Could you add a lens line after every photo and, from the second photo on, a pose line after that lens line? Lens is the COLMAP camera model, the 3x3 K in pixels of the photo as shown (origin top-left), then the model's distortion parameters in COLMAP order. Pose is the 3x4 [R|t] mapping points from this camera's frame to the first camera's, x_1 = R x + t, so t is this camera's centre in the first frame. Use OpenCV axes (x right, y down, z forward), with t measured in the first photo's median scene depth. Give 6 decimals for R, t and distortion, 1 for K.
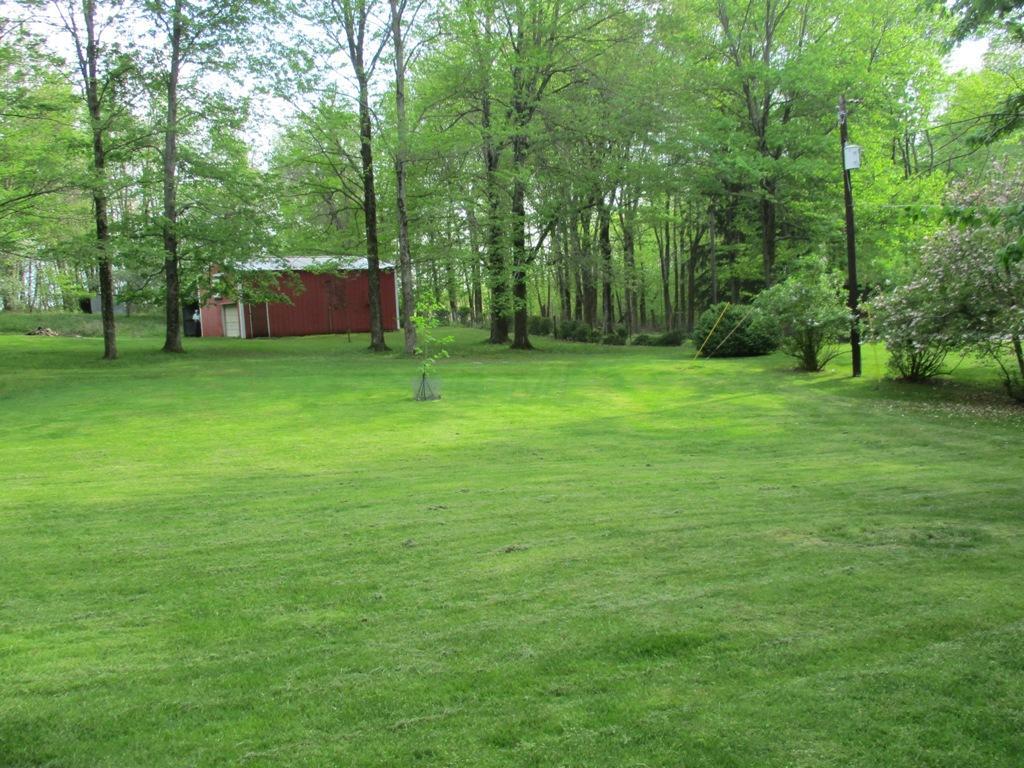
lens RADIAL K [[864.9, 0, 515.9], [0, 864.9, 383.3], [0, 0, 1]] dist [-0.006773, -0.014670]
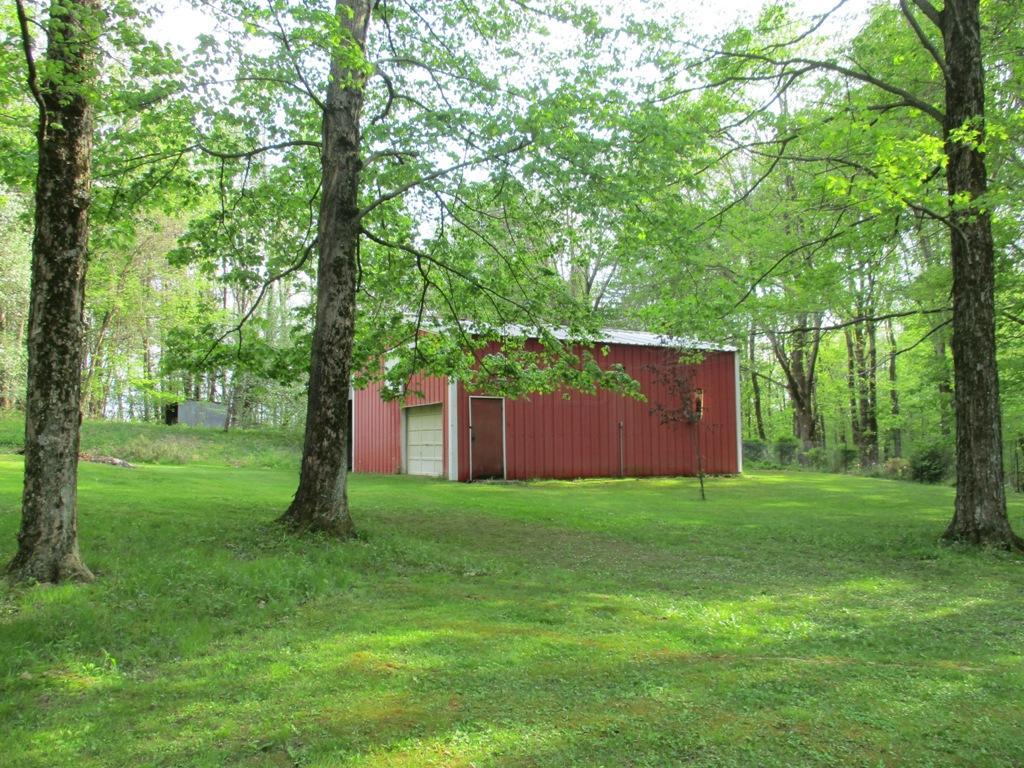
lens RADIAL K [[864.9, 0, 515.9], [0, 864.9, 383.3], [0, 0, 1]] dist [-0.006773, -0.014670]
pose [[0.991945, 0.024911, -0.124195, -0.224529], [-0.044689, 0.986250, -0.159103, -0.030974], [0.118524, 0.163372, 0.979419, 0.543206]]
